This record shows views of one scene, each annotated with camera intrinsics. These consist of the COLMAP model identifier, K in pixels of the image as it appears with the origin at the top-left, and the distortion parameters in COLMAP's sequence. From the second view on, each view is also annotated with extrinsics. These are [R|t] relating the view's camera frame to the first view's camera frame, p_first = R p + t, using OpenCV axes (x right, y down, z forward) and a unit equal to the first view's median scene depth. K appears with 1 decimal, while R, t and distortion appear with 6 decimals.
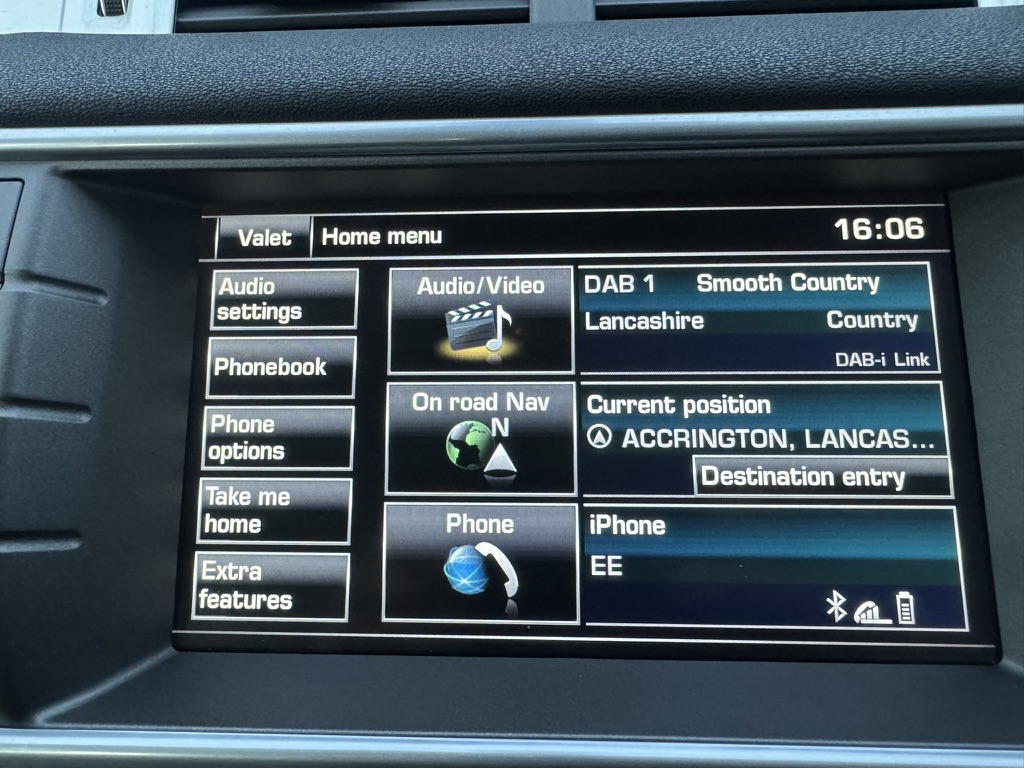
lens RADIAL K [[730.8, 0, 504.7], [0, 730.8, 387.2], [0, 0, 1]] dist [-0.003158, 0.003543]
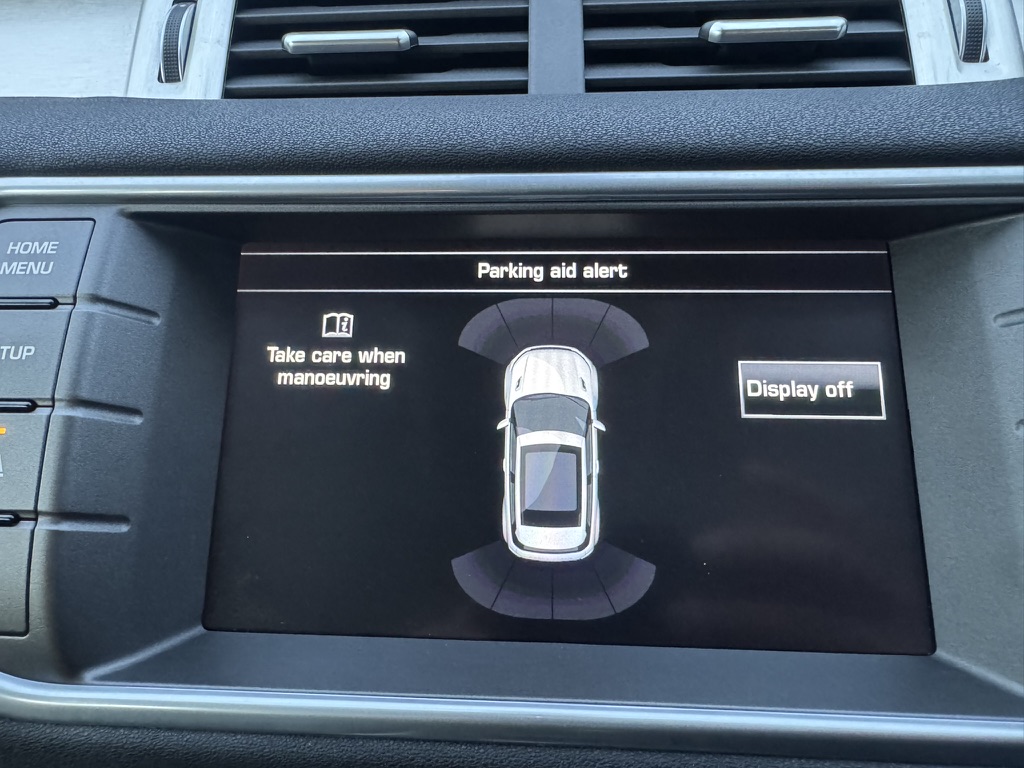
lens RADIAL K [[696.9, 0, 512.0], [0, 696.9, 384.0], [0, 0, 1]] dist [0.000773, -0.001368]
pose [[0.999871, 0.014709, -0.006467, 0.032553], [-0.015053, 0.998271, -0.056816, 0.038760], [0.005620, 0.056906, 0.998364, -0.116499]]
